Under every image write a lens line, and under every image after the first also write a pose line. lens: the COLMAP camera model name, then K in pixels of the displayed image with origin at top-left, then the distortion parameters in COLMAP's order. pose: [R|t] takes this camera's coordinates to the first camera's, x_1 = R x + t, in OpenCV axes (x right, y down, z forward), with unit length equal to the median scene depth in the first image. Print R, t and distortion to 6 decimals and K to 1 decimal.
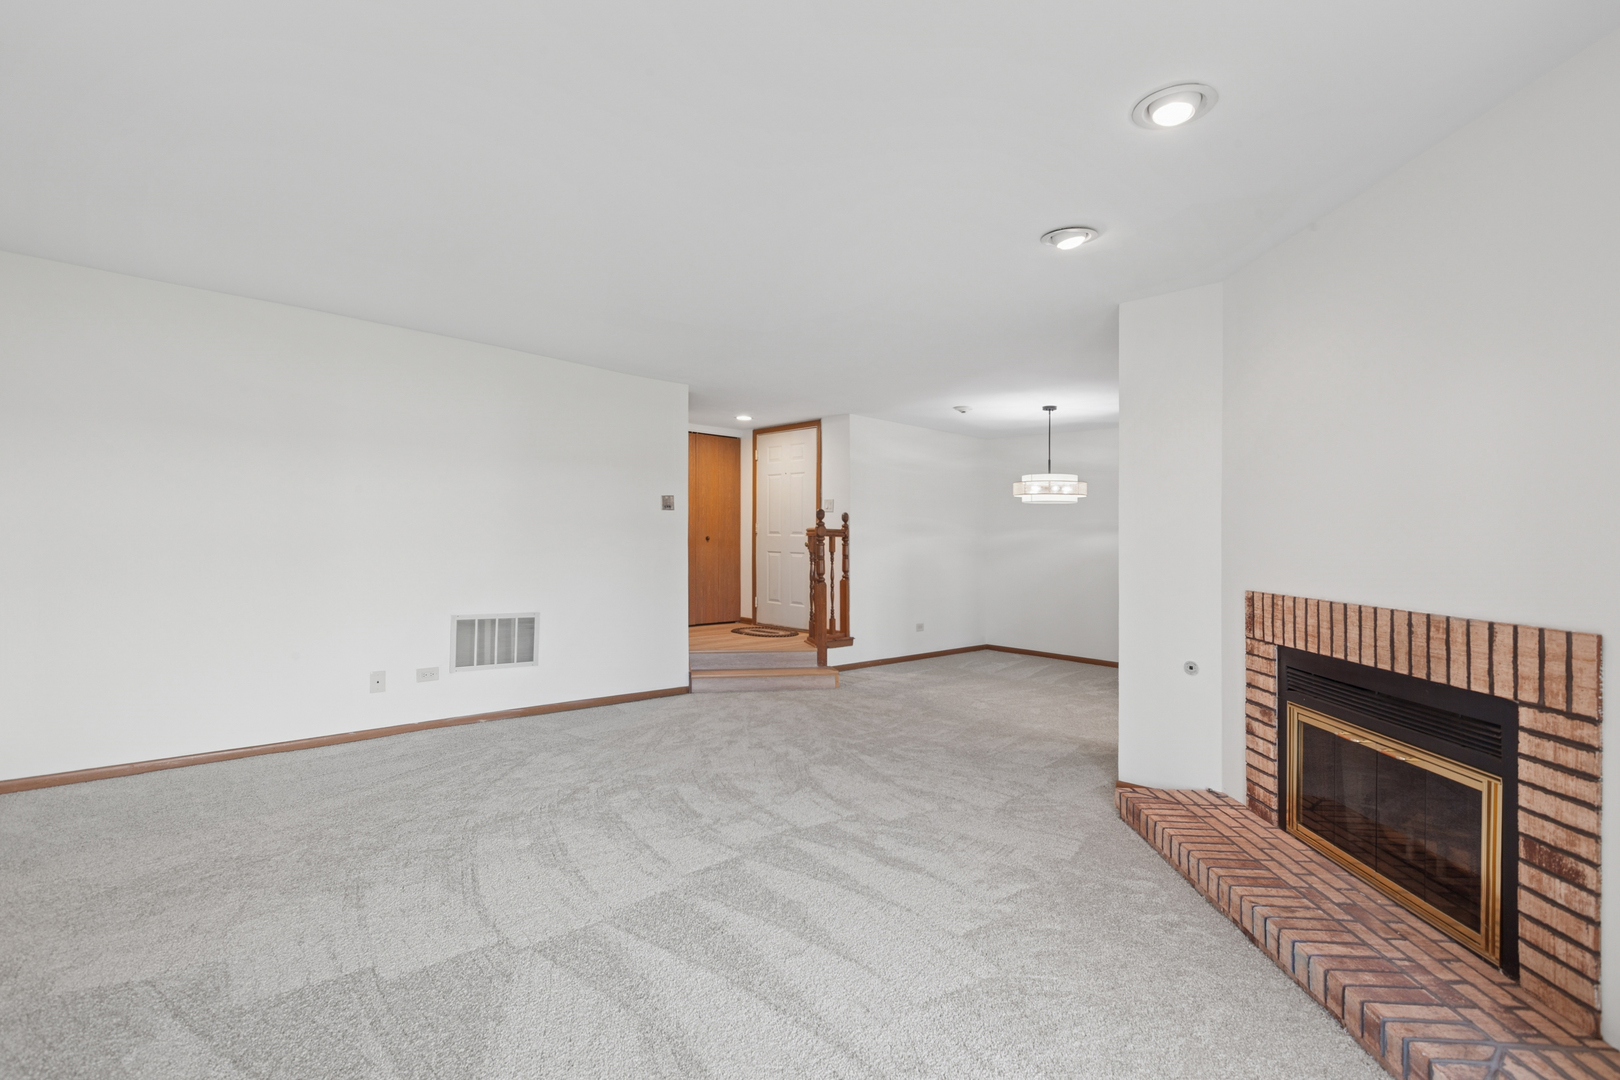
lens RADIAL K [[749.5, 0, 807.1], [0, 749.5, 529.8], [0, 0, 1]] dist [0.014429, -0.006711]
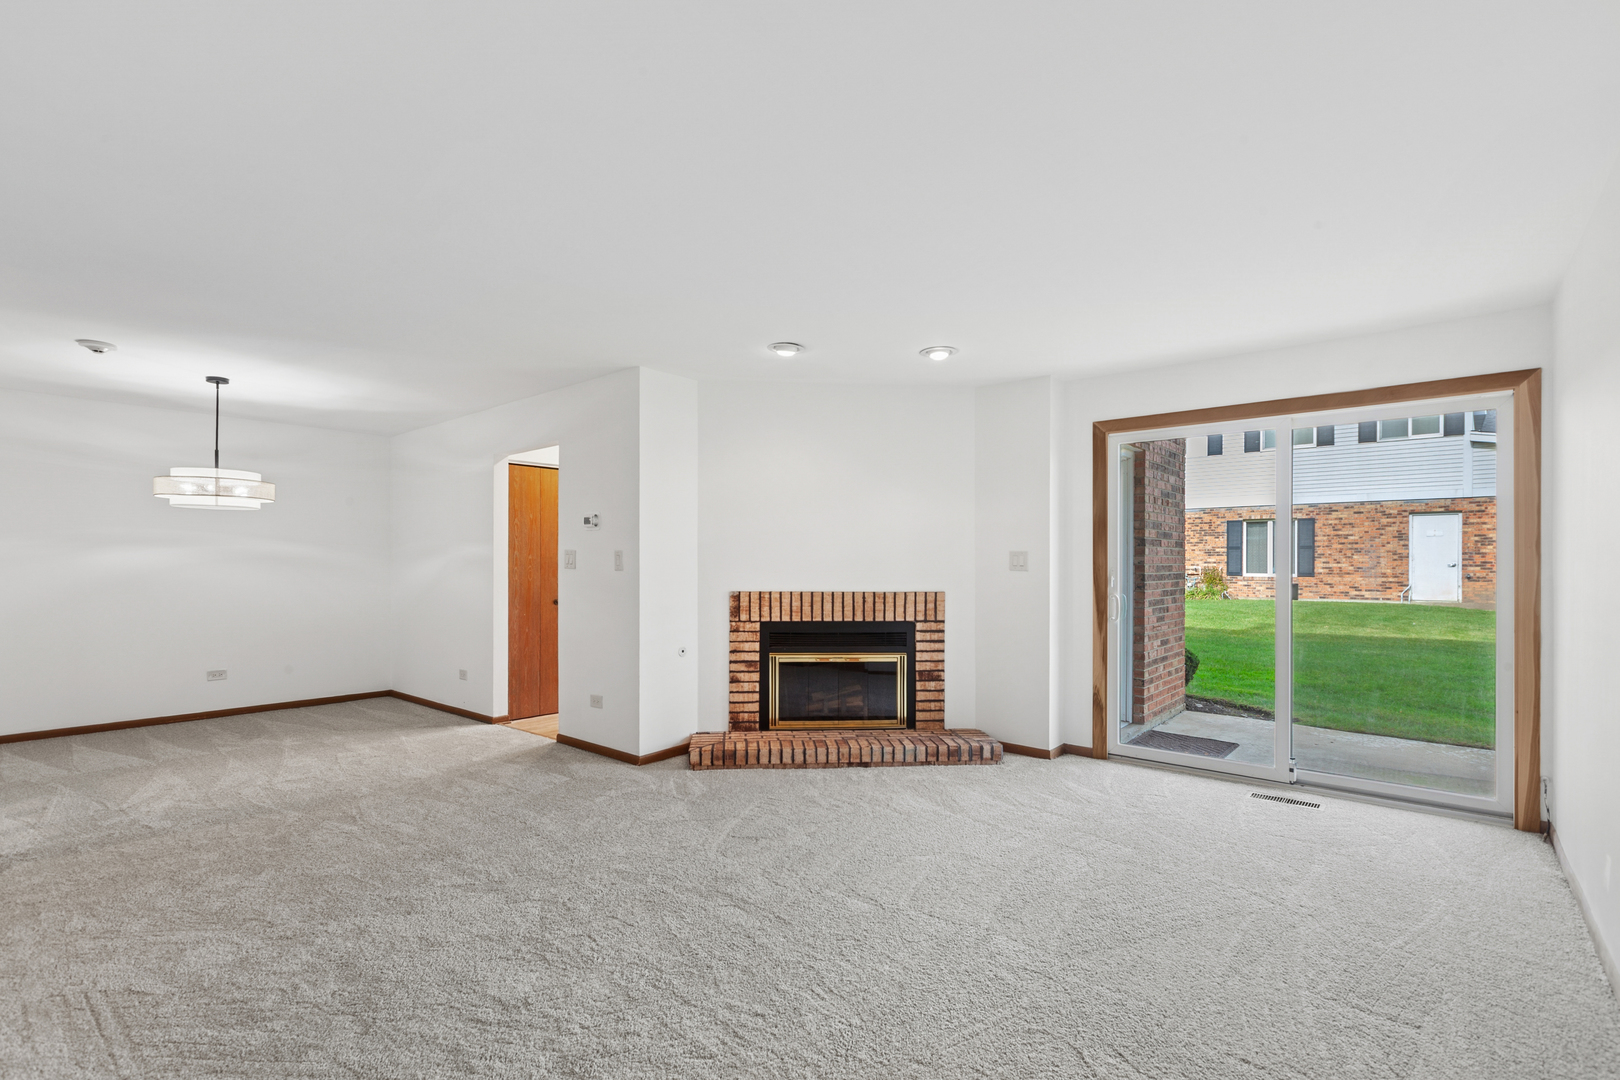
lens RADIAL K [[742.4, 0, 794.6], [0, 742.4, 563.7], [0, 0, 1]] dist [0.000925, 0.000183]
pose [[-0.113199, -0.018476, 0.993401, -1.043329], [-0.015566, 0.999737, 0.016820, -0.004472], [-0.993450, -0.013559, -0.113456, 1.149162]]
